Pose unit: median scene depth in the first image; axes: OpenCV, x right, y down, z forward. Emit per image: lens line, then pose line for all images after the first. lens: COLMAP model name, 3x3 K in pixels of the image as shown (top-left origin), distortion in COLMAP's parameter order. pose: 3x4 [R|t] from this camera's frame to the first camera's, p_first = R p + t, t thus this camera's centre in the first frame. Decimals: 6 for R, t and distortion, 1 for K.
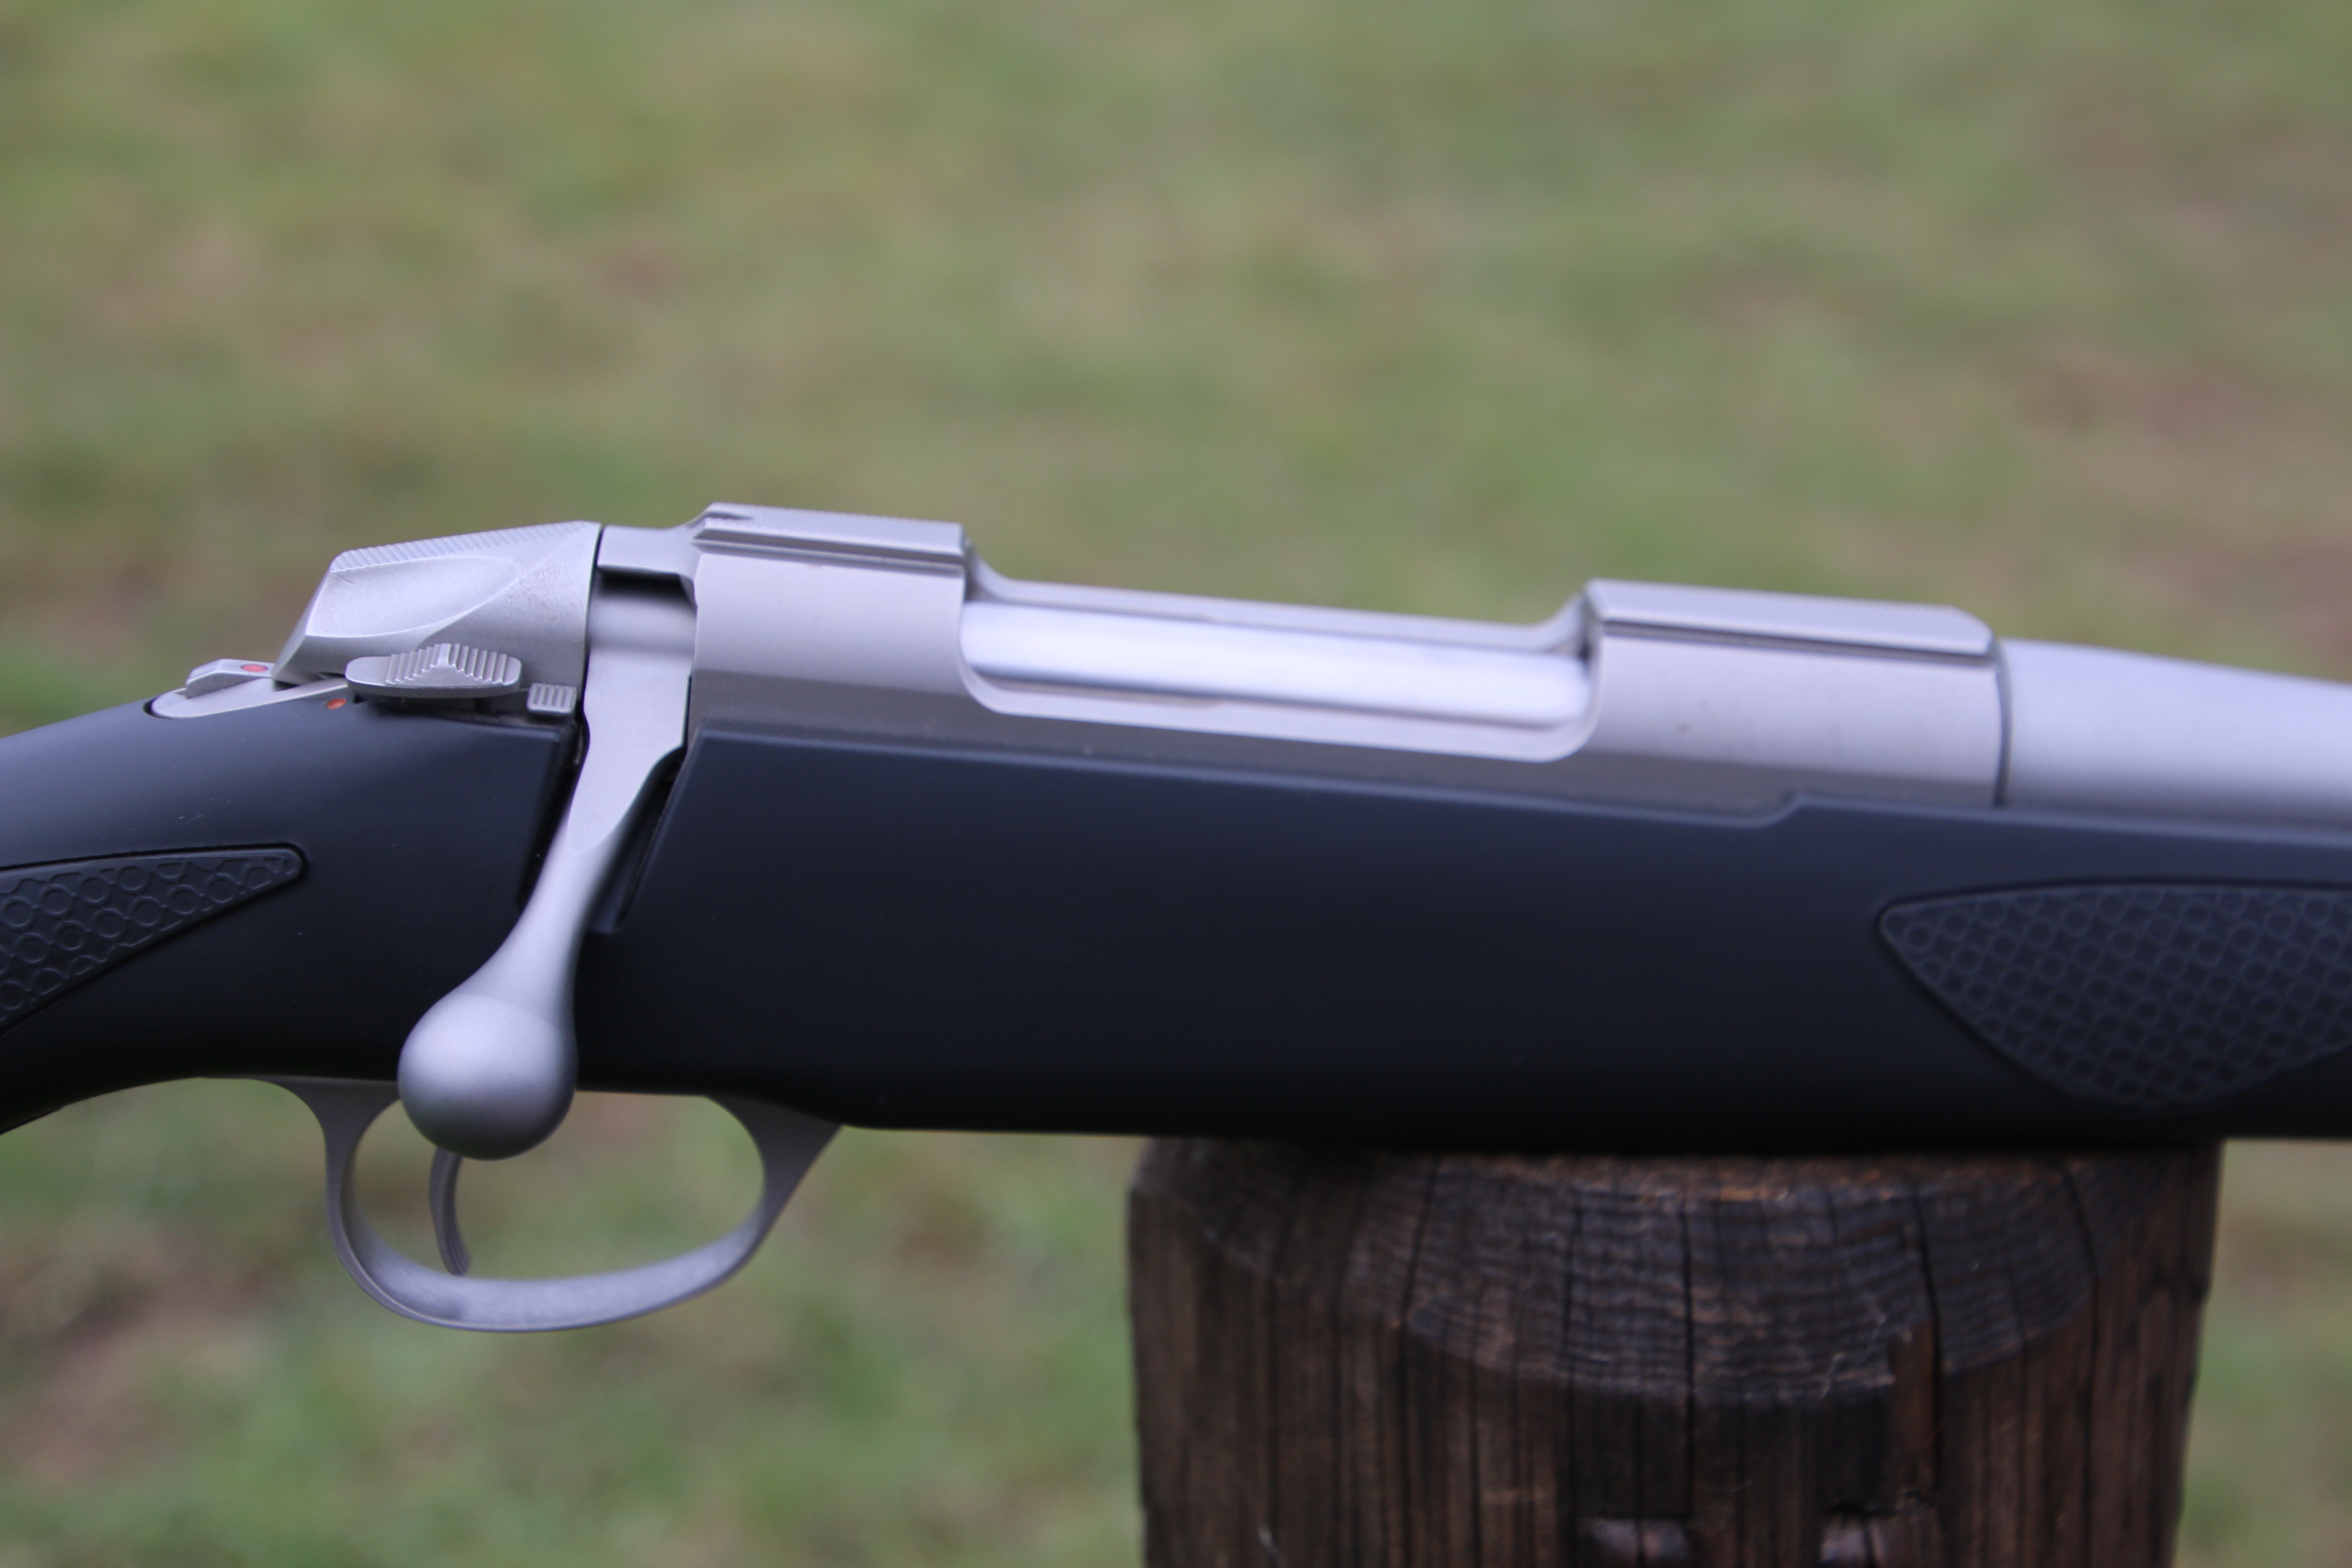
lens RADIAL K [[4286.1, 0, 1334.4], [0, 4286.1, 904.5], [0, 0, 1]] dist [0.337143, 0.000000]
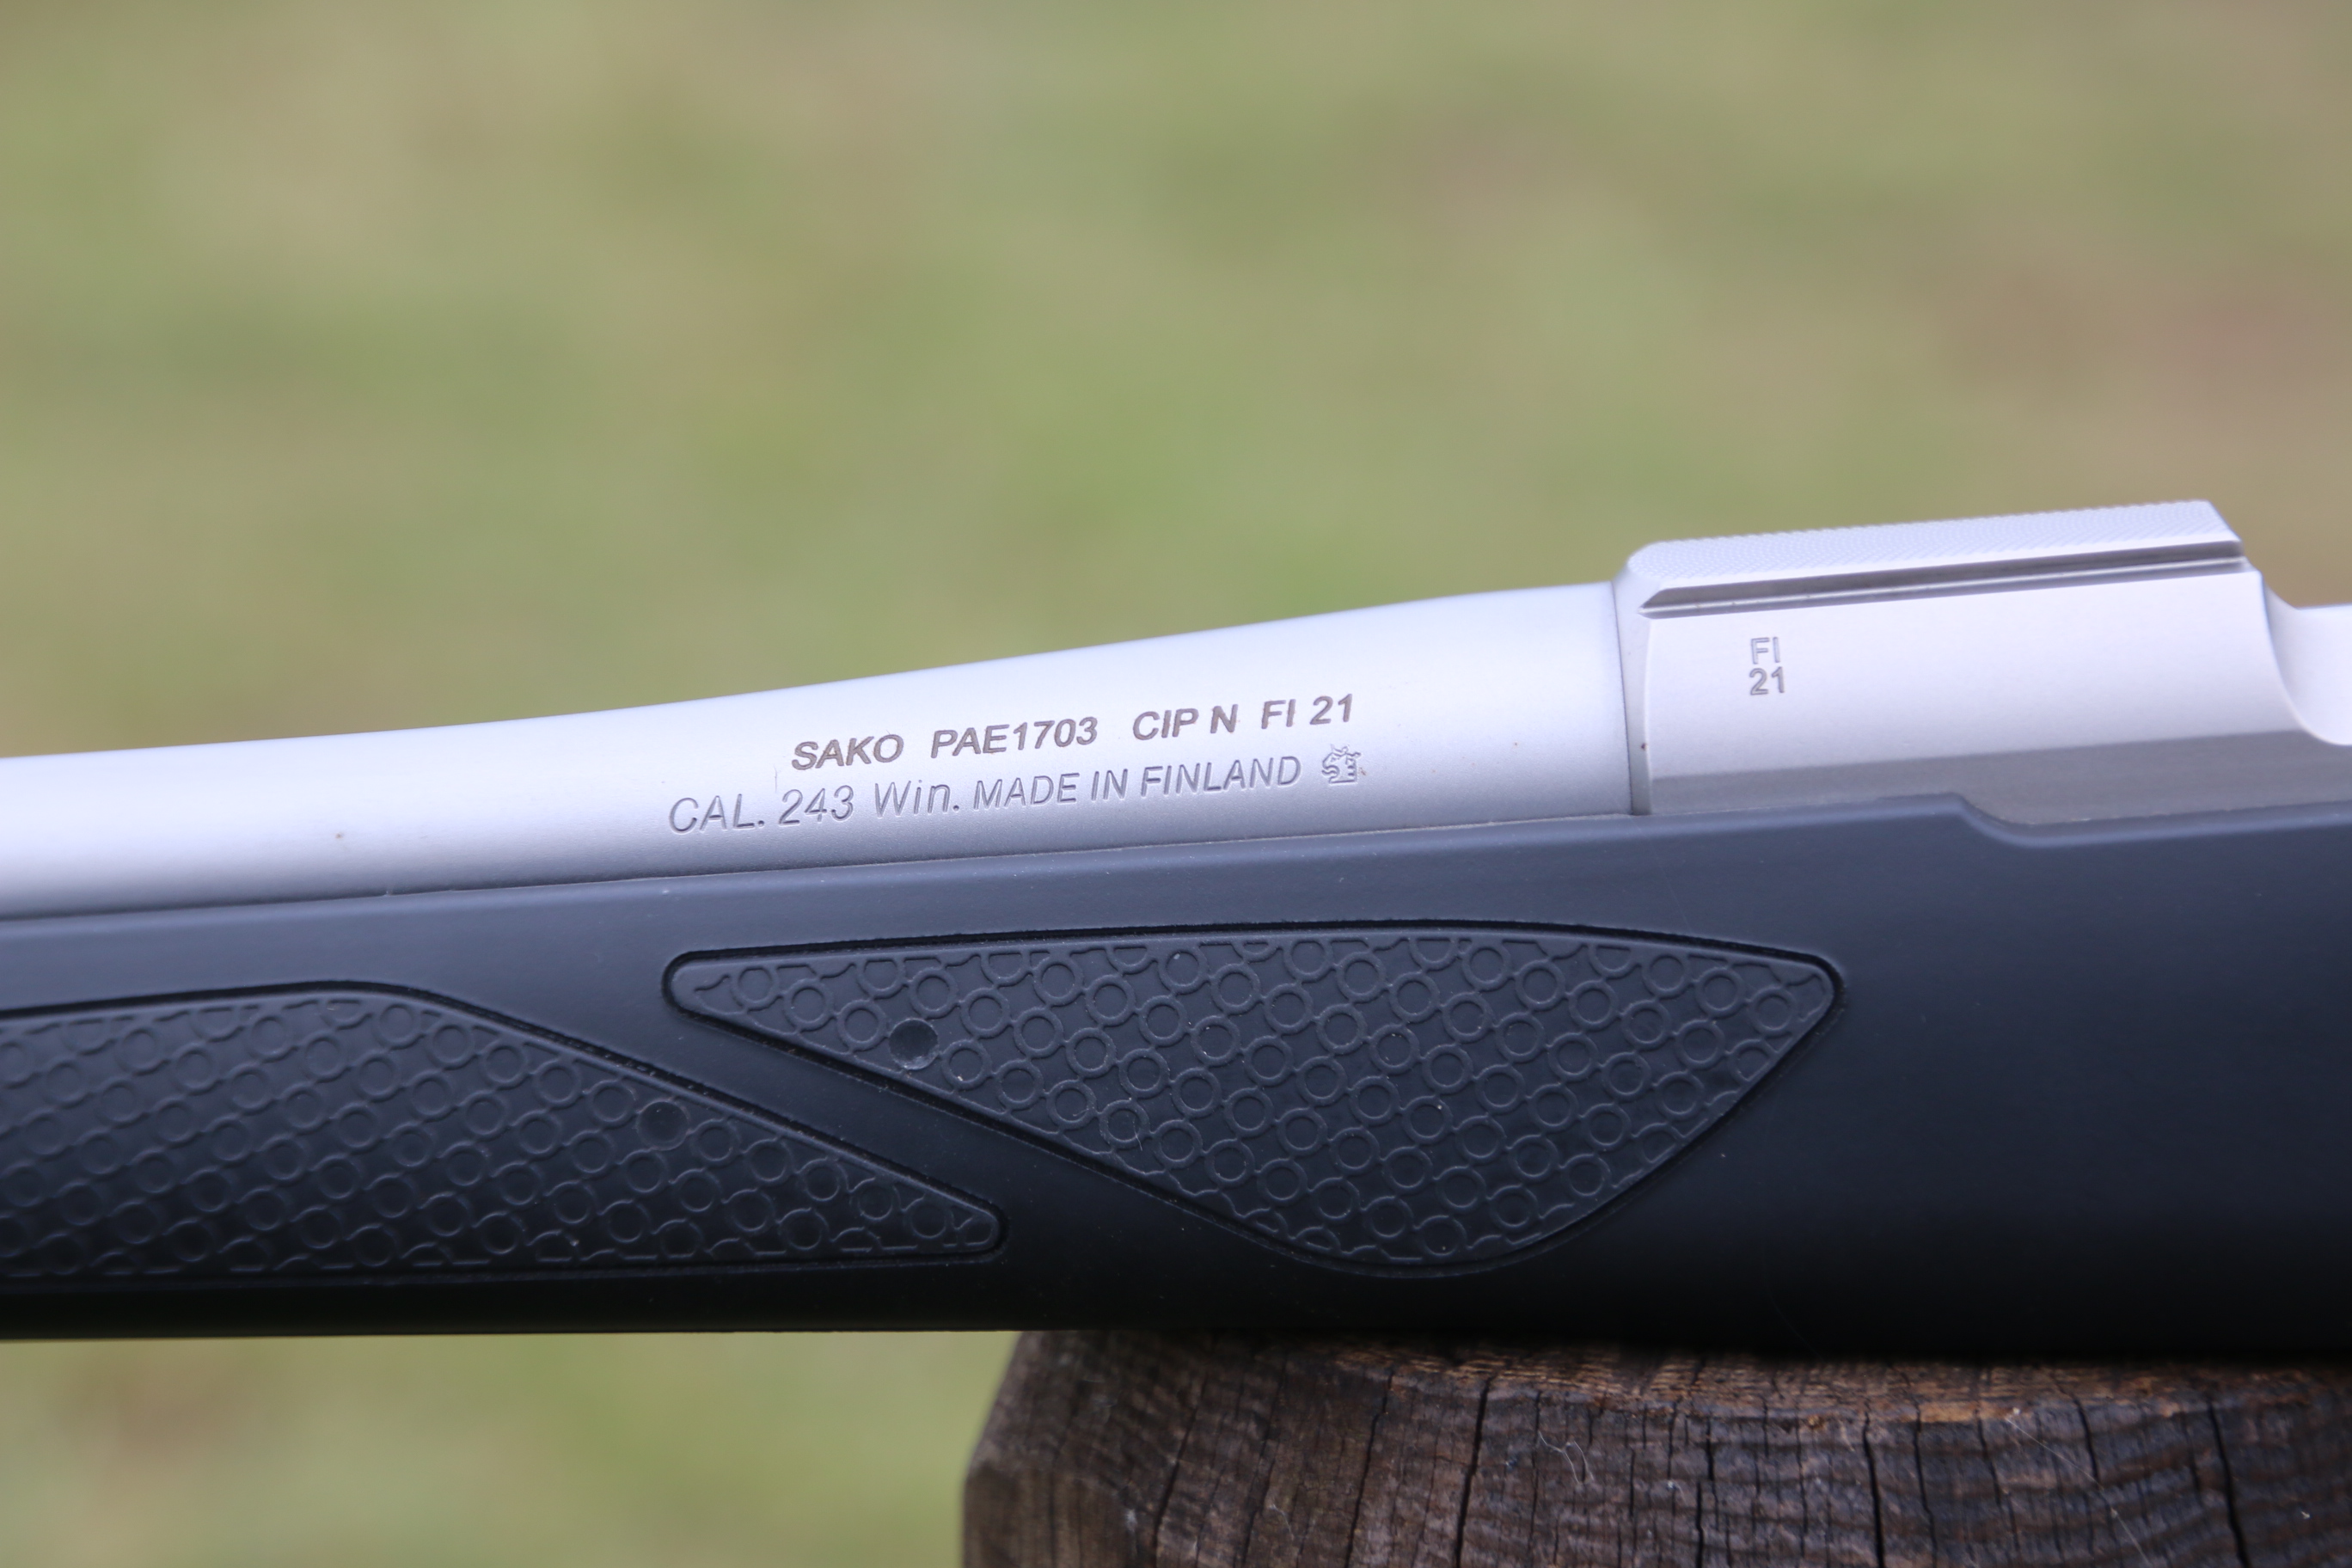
lens RADIAL K [[7755.7, 0, 1205.0], [0, 7755.7, 800.9], [0, 0, 1]] dist [0.699375, 0.000000]
pose [[0.997404, -0.031085, 0.064961, -0.095348], [0.035039, 0.997544, -0.060648, 0.041920], [-0.062916, 0.062767, 0.996043, -0.201228]]
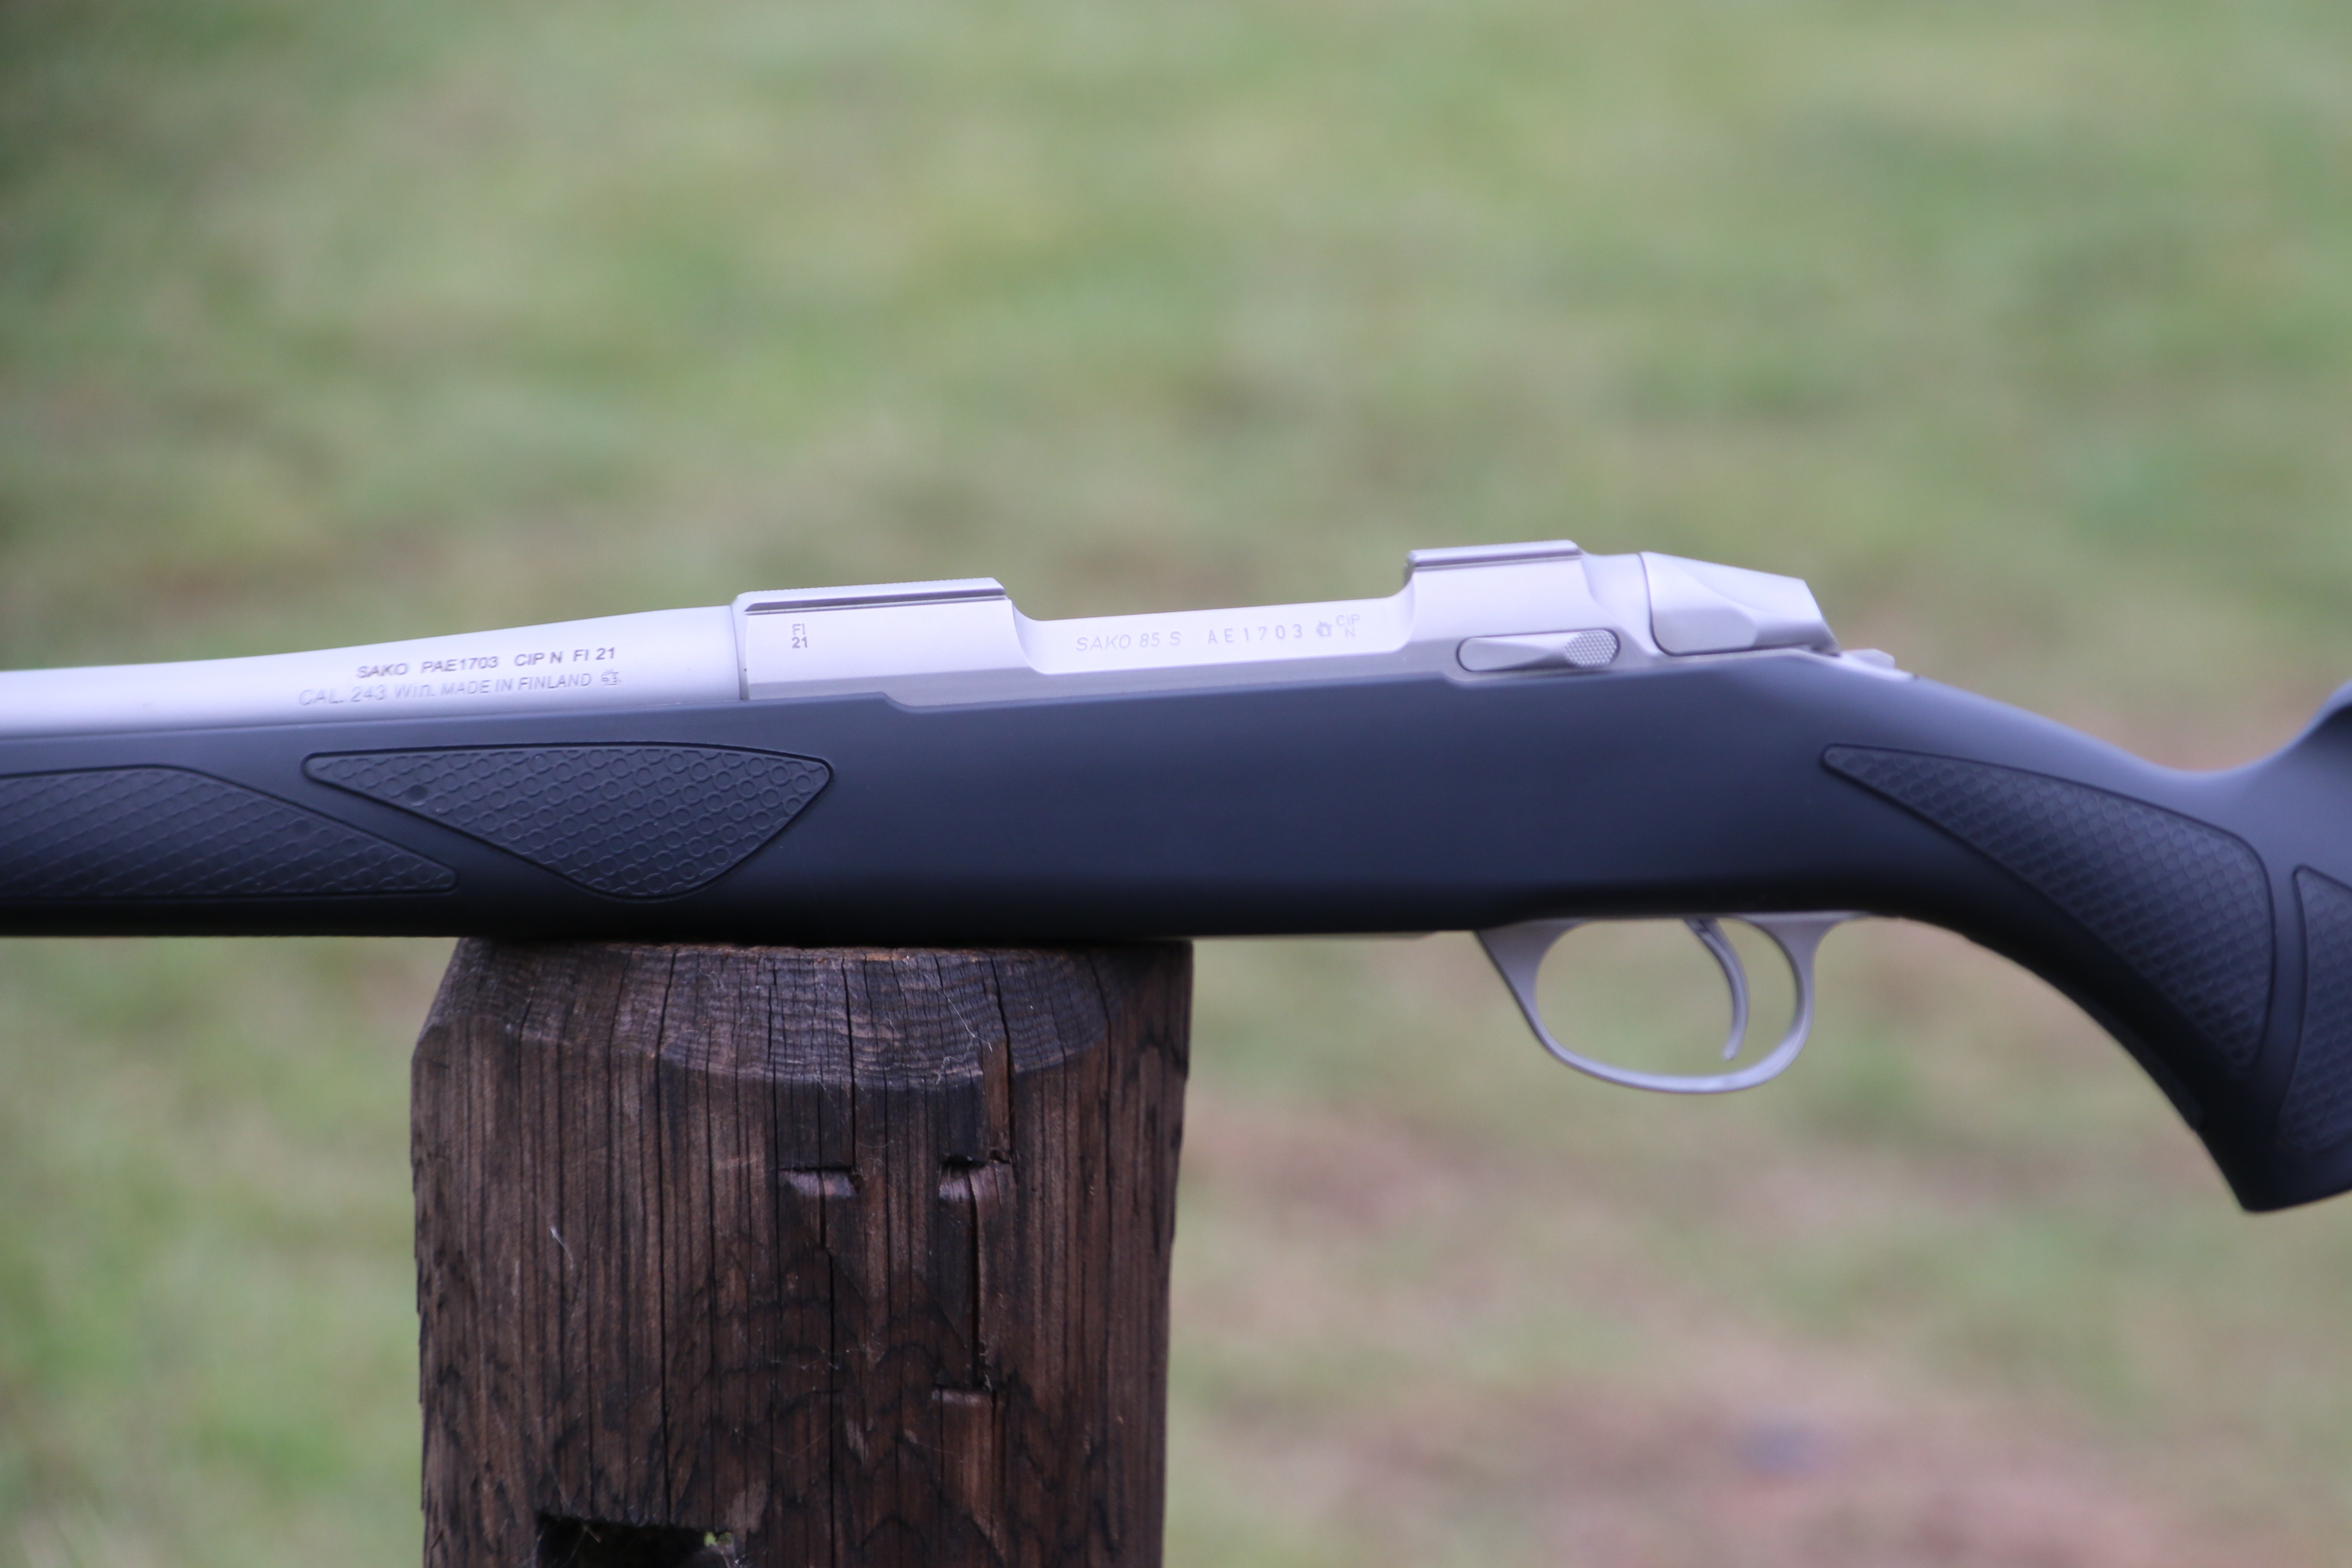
lens RADIAL K [[12117.6, 0, 1389.5], [0, 12117.6, 952.1], [0, 0, 1]] dist [2.302339, 0.000000]
pose [[0.982327, -0.016728, 0.186425, -0.529242], [0.047712, 0.985475, -0.162978, 0.771539], [-0.180991, 0.168992, 0.968857, -3.194360]]
